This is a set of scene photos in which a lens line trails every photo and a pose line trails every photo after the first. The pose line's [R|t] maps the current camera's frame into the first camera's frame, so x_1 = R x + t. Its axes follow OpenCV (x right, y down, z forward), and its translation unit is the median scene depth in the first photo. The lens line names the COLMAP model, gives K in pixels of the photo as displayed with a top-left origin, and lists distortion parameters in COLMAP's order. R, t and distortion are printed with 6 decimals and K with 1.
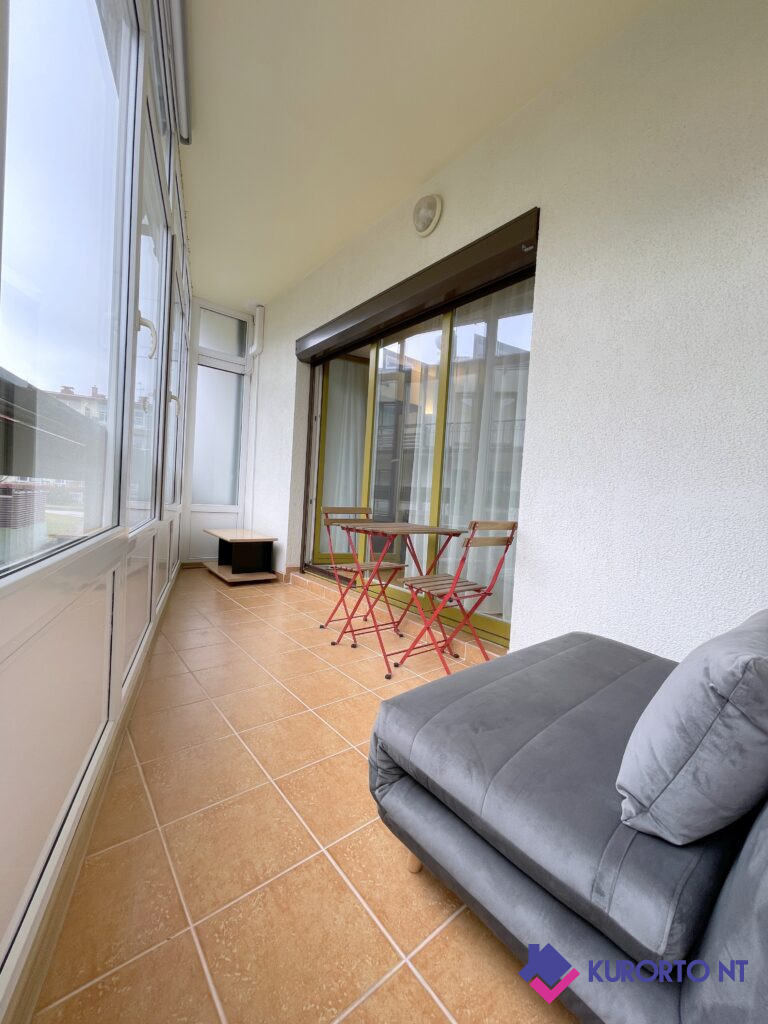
lens RADIAL K [[412.7, 0, 384.1], [0, 412.7, 509.9], [0, 0, 1]] dist [-0.001562, -0.000367]
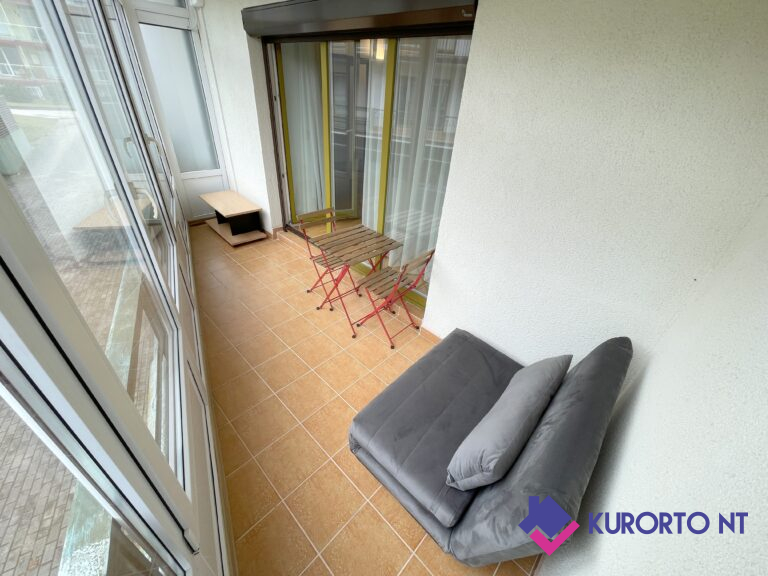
lens RADIAL K [[309.5, 0, 383.7], [0, 309.5, 289.2], [0, 0, 1]] dist [-0.001562, -0.000367]
pose [[0.992831, -0.061105, 0.102728, 0.009599], [-0.001094, 0.854767, 0.519011, -0.325862], [-0.119522, -0.515403, 0.848572, -0.004327]]
